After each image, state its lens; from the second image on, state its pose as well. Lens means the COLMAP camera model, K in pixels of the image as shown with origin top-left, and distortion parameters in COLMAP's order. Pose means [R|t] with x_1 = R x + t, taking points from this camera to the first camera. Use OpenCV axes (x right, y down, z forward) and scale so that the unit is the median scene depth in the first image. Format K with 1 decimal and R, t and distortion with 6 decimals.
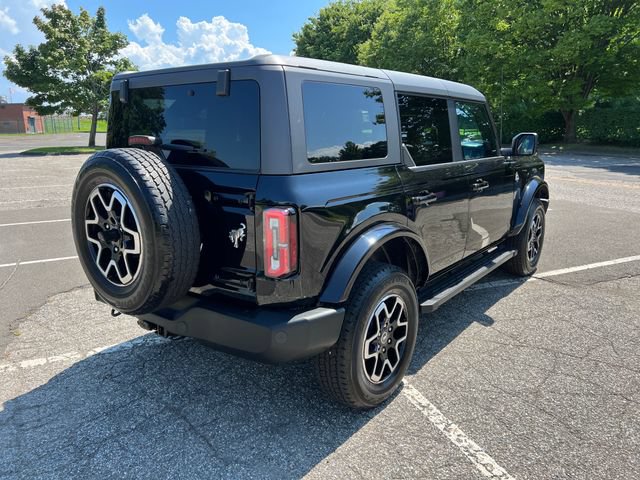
lens RADIAL K [[481.8, 0, 320.9], [0, 481.8, 239.6], [0, 0, 1]] dist [0.051493, -0.052275]
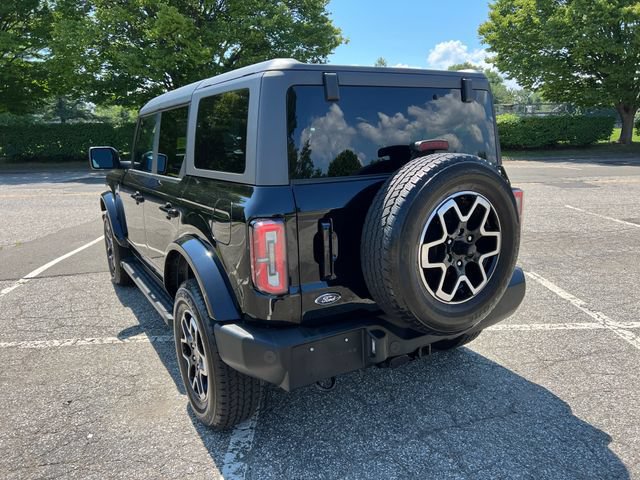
lens RADIAL K [[481.8, 0, 325.6], [0, 481.8, 237.0], [0, 0, 1]] dist [0.051493, -0.052275]
pose [[0.358991, -0.201454, 0.911340, -0.639609], [0.238178, 0.963873, 0.119245, -0.094321], [-0.902439, 0.174253, 0.394004, 0.413586]]
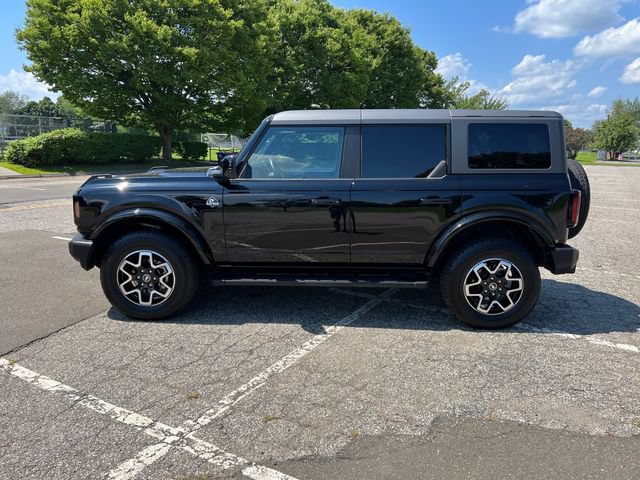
lens RADIAL K [[481.8, 0, 319.0], [0, 481.8, 243.3], [0, 0, 1]] dist [0.051493, -0.052275]
pose [[-0.597613, -0.161879, 0.785273, -0.695877], [0.174925, 0.929490, 0.324730, -0.335473], [-0.782471, 0.331427, -0.527159, 1.434129]]
